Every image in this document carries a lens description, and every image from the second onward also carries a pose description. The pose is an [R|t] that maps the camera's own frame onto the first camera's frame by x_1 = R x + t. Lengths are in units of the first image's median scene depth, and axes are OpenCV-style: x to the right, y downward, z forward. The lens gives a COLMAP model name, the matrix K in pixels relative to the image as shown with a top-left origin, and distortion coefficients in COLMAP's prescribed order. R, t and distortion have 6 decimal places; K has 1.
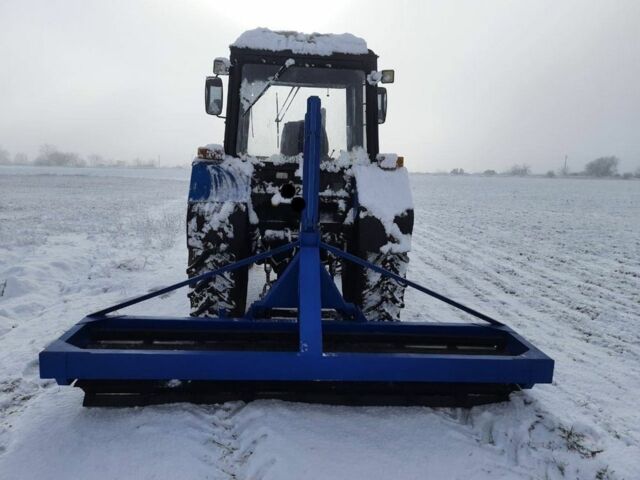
lens RADIAL K [[461.6, 0, 320.0], [0, 461.6, 240.0], [0, 0, 1]] dist [0.049092, -0.047070]
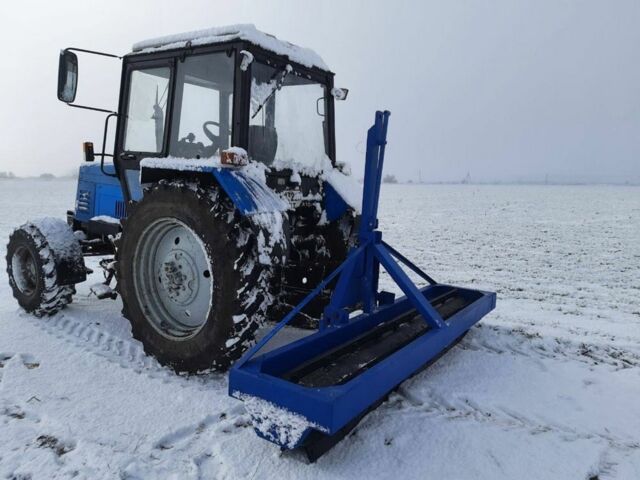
lens RADIAL K [[461.6, 0, 320.0], [0, 461.6, 240.0], [0, 0, 1]] dist [0.049092, -0.047070]
pose [[0.632213, -0.119493, 0.765525, -0.813026], [0.124839, 0.990836, 0.051563, -0.058534], [-0.764671, 0.062969, 0.641337, 0.324882]]
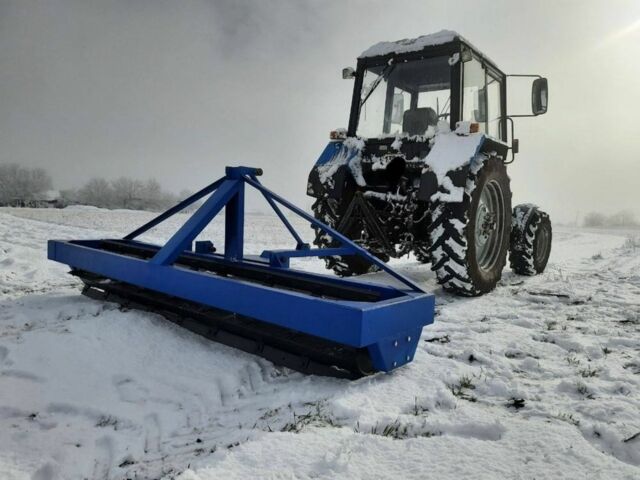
lens RADIAL K [[461.6, 0, 320.0], [0, 461.6, 240.0], [0, 0, 1]] dist [0.049092, -0.047070]
pose [[0.742143, 0.054151, -0.668051, 0.672370], [-0.150991, 0.984617, -0.087926, 0.255512], [0.653013, 0.166123, 0.738903, -0.019586]]
